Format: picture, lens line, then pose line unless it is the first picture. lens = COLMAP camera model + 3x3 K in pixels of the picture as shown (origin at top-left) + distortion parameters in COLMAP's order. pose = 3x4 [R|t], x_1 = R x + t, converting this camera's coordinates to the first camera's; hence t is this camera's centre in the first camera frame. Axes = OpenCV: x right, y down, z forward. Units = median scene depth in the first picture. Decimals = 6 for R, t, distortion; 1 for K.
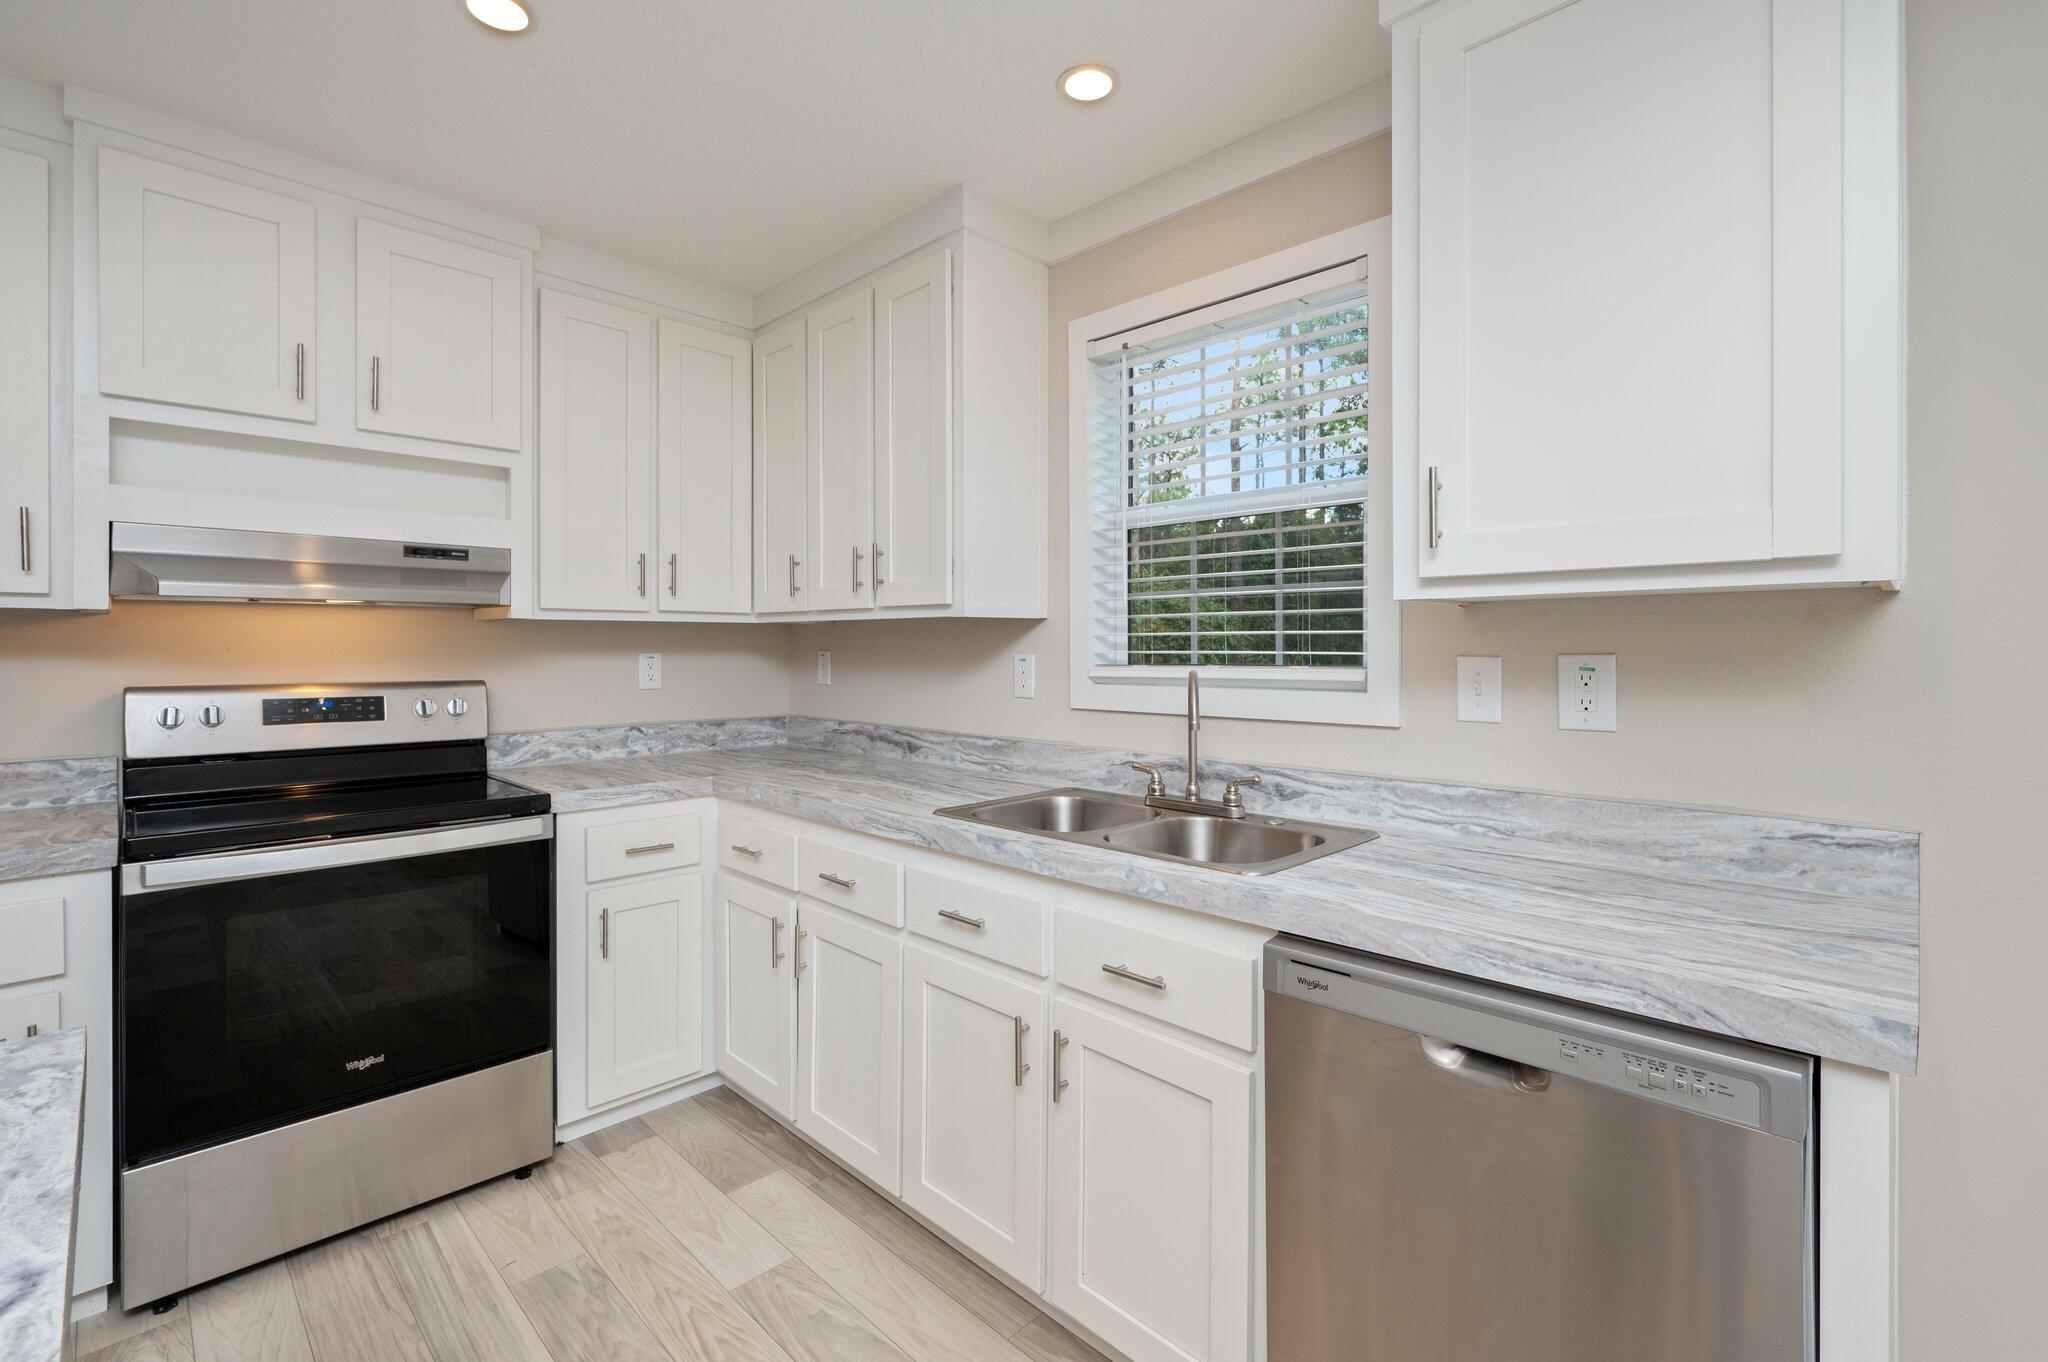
lens RADIAL K [[898.1, 0, 1016.0], [0, 898.1, 649.1], [0, 0, 1]] dist [-0.003051, -0.000245]
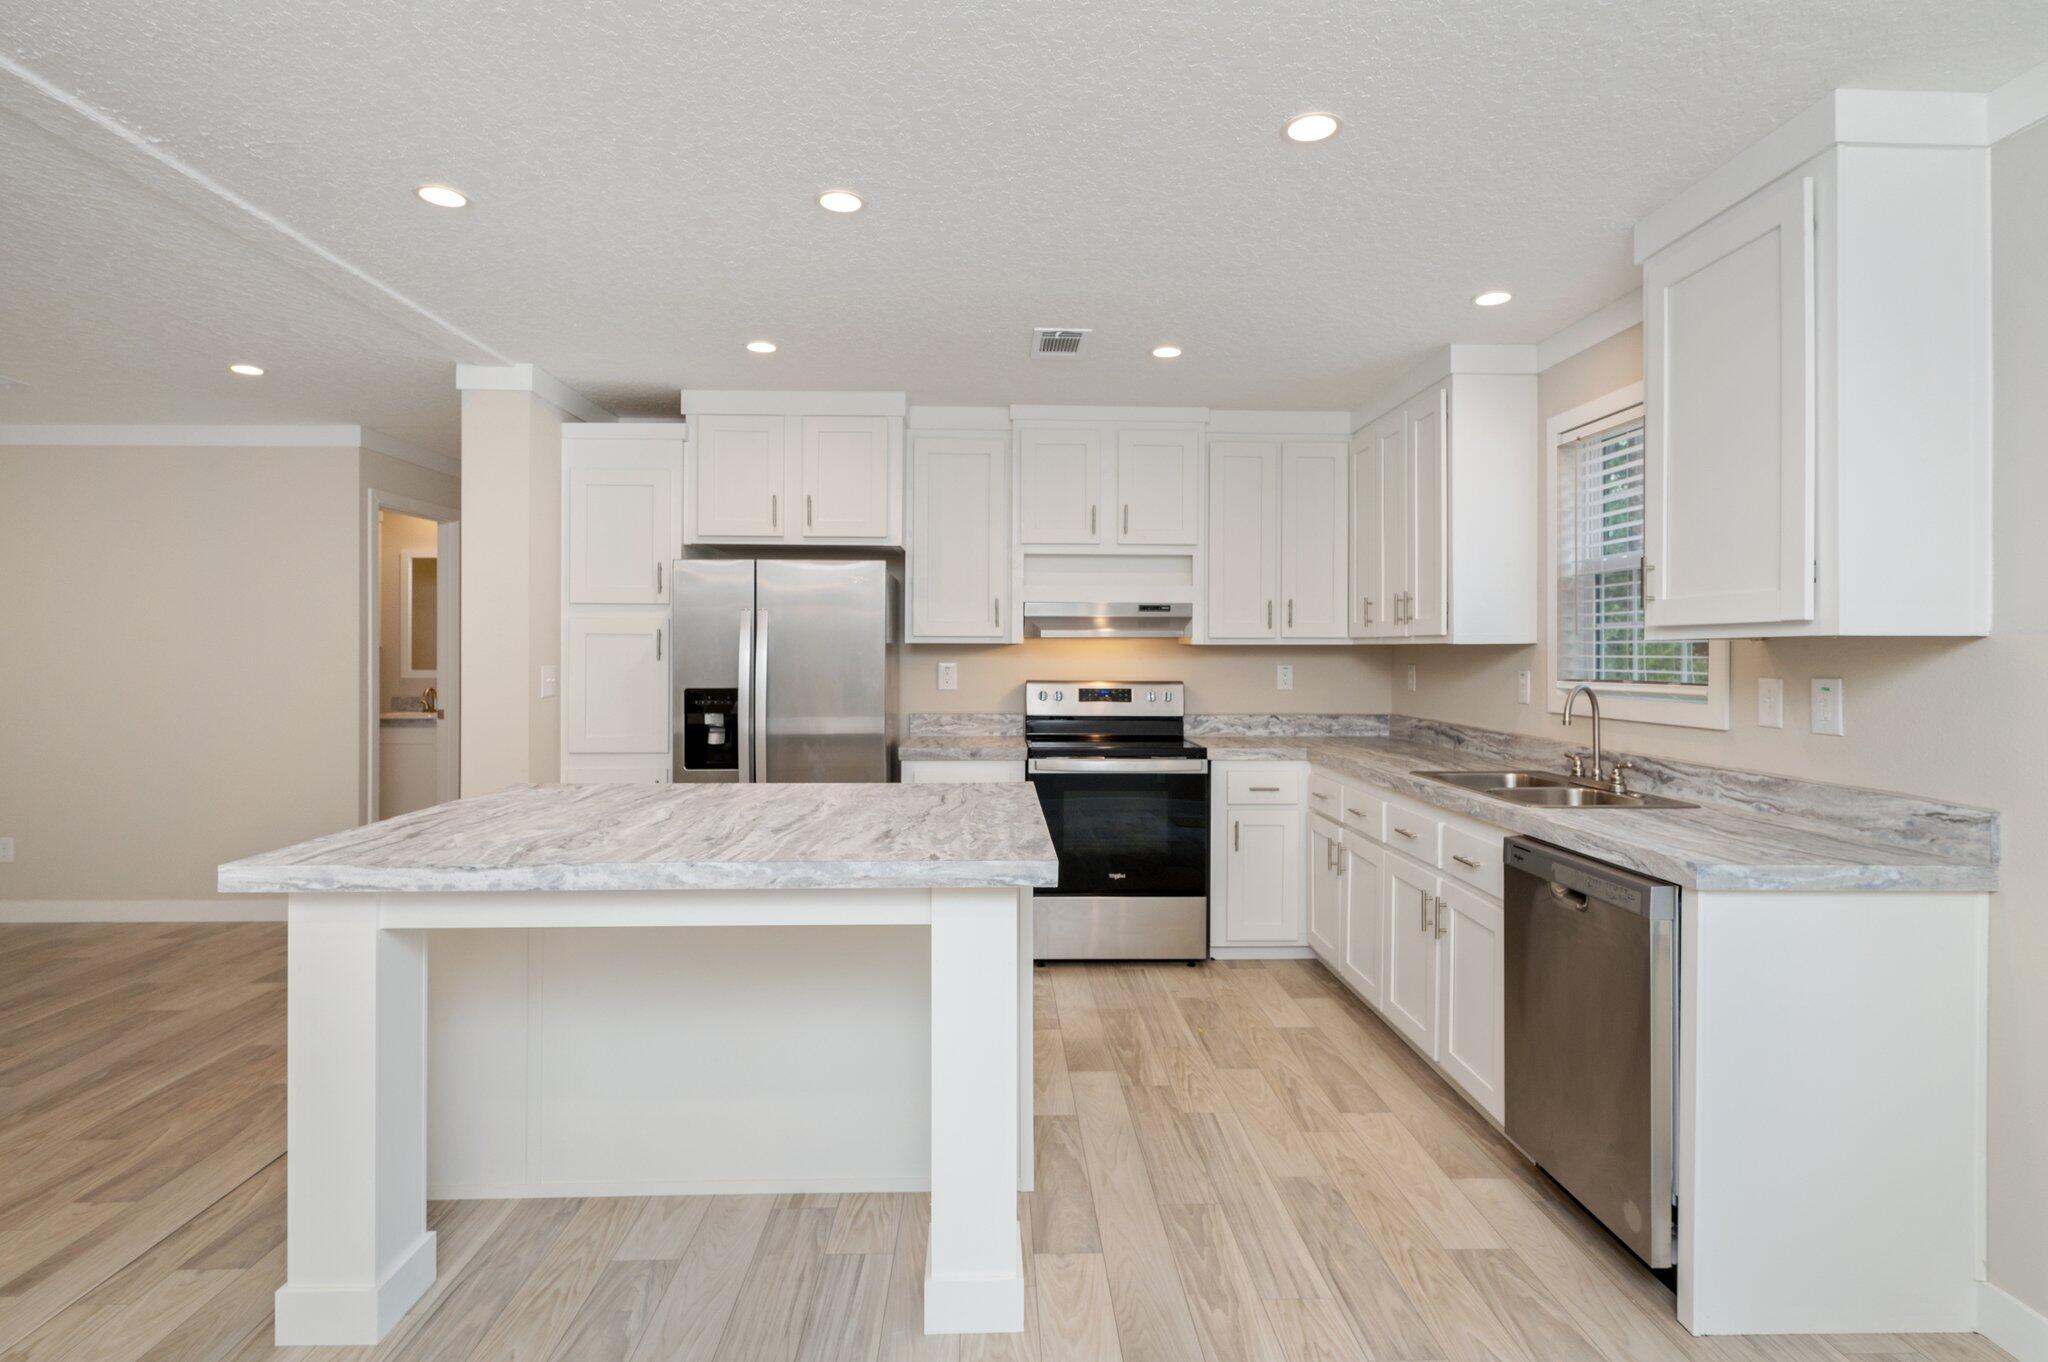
lens RADIAL K [[1044.4, 0, 1029.8], [0, 1044.4, 647.0], [0, 0, 1]] dist [0.002211, -0.000076]
pose [[0.730453, 0.000505, -0.682963, 0.583634], [-0.005510, 0.999972, -0.005154, -0.018215], [0.682941, 0.007528, 0.730435, -0.673868]]
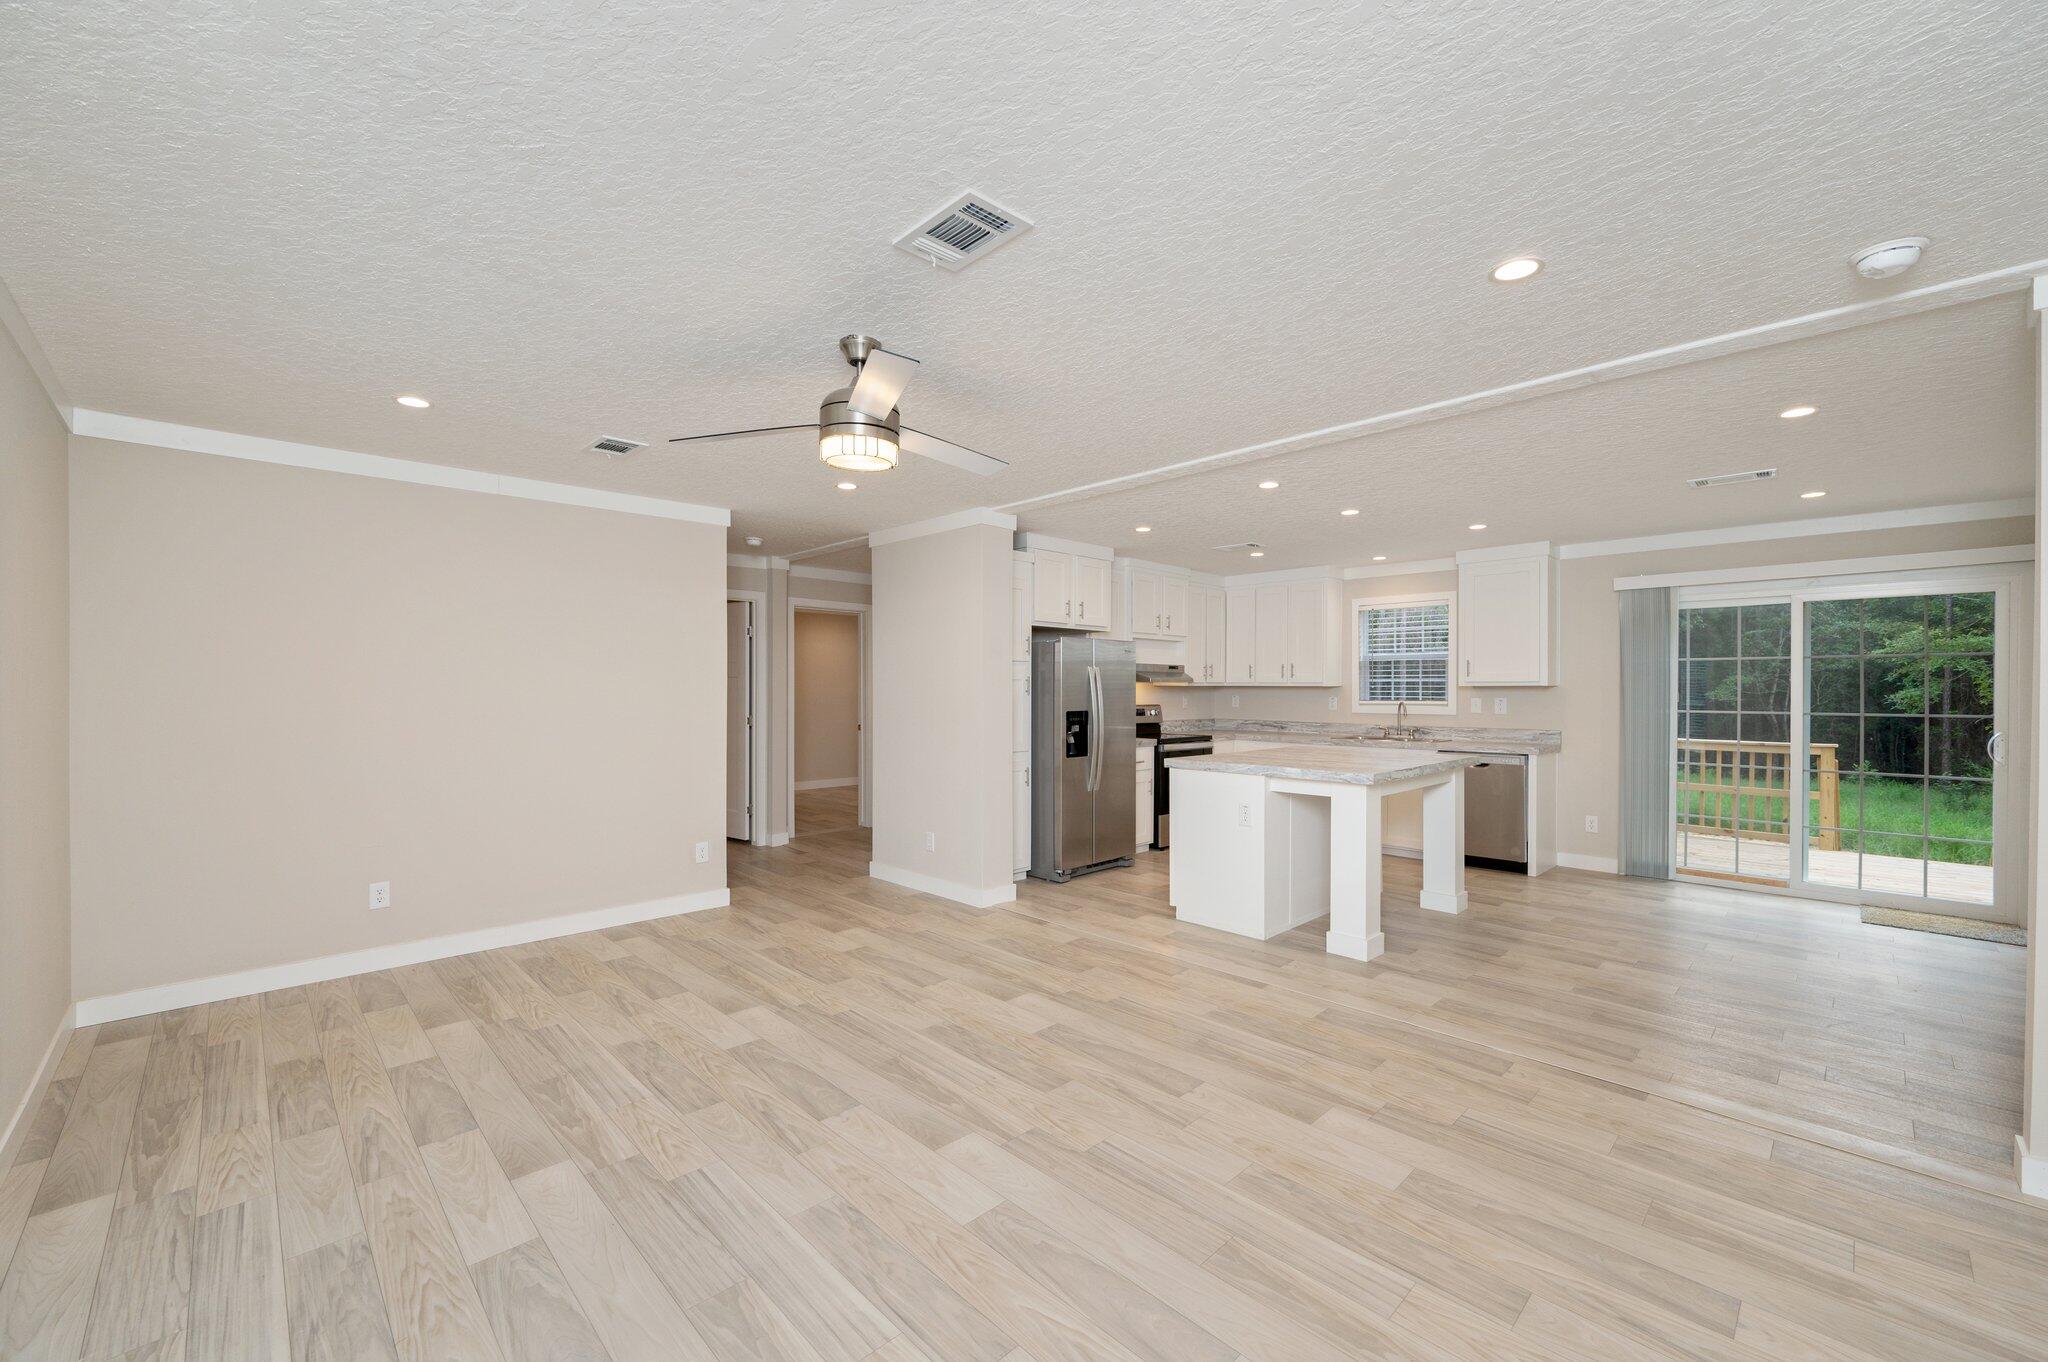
lens RADIAL K [[849.8, 0, 990.9], [0, 849.8, 692.5], [0, 0, 1]] dist [-0.002311, -0.000134]
pose [[0.999816, 0.004088, -0.018728, -1.312023], [-0.004035, 0.999988, 0.002861, -0.015576], [0.018740, -0.002785, 0.999821, -2.356895]]
